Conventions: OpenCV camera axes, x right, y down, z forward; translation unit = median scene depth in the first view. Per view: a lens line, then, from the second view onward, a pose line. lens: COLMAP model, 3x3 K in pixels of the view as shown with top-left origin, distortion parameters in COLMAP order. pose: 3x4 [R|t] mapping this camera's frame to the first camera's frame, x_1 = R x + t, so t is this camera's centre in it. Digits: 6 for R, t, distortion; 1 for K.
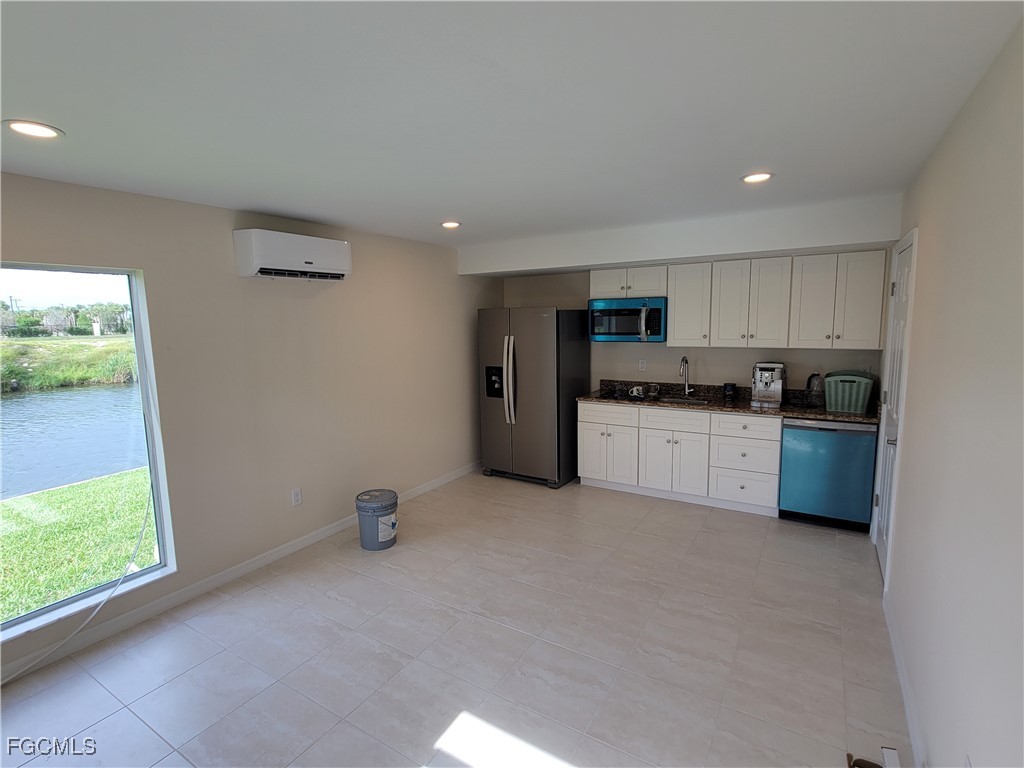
lens RADIAL K [[418.0, 0, 506.1], [0, 418.0, 380.6], [0, 0, 1]] dist [-0.000031, -0.000054]
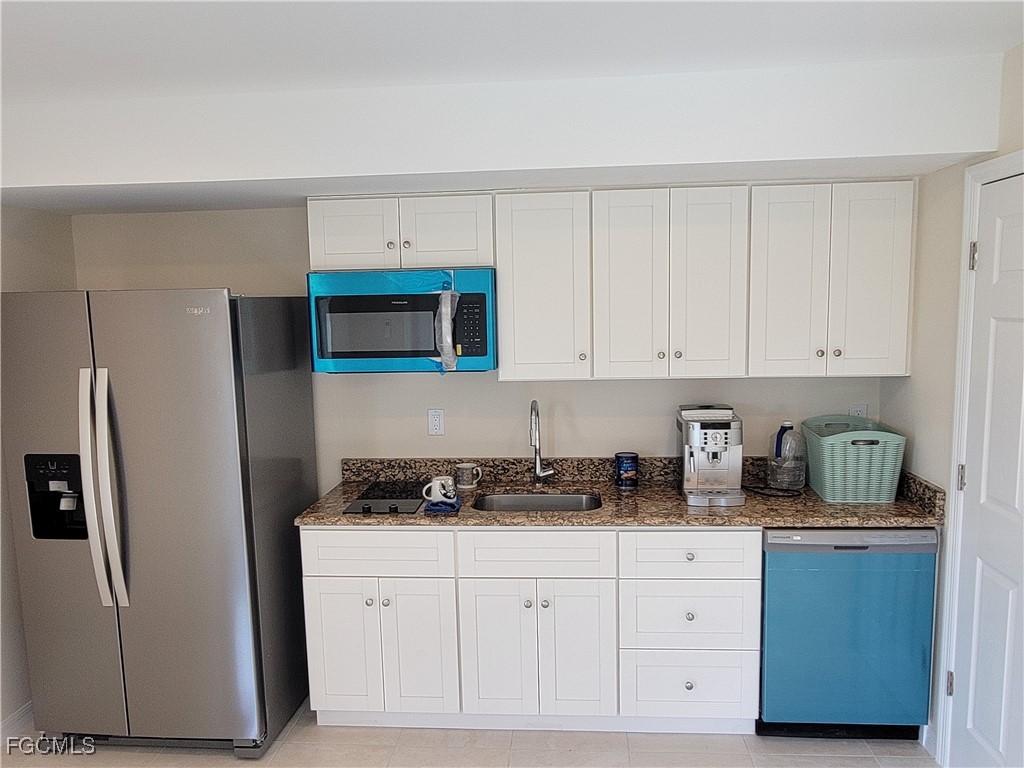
lens RADIAL K [[815.2, 0, 511.6], [0, 815.2, 414.1], [0, 0, 1]] dist [0.003305, -0.001822]
pose [[0.889810, -0.060809, 0.452262, 0.008190], [0.072151, 0.997363, -0.007853, -0.040014], [-0.450592, 0.039619, 0.891851, 0.241253]]
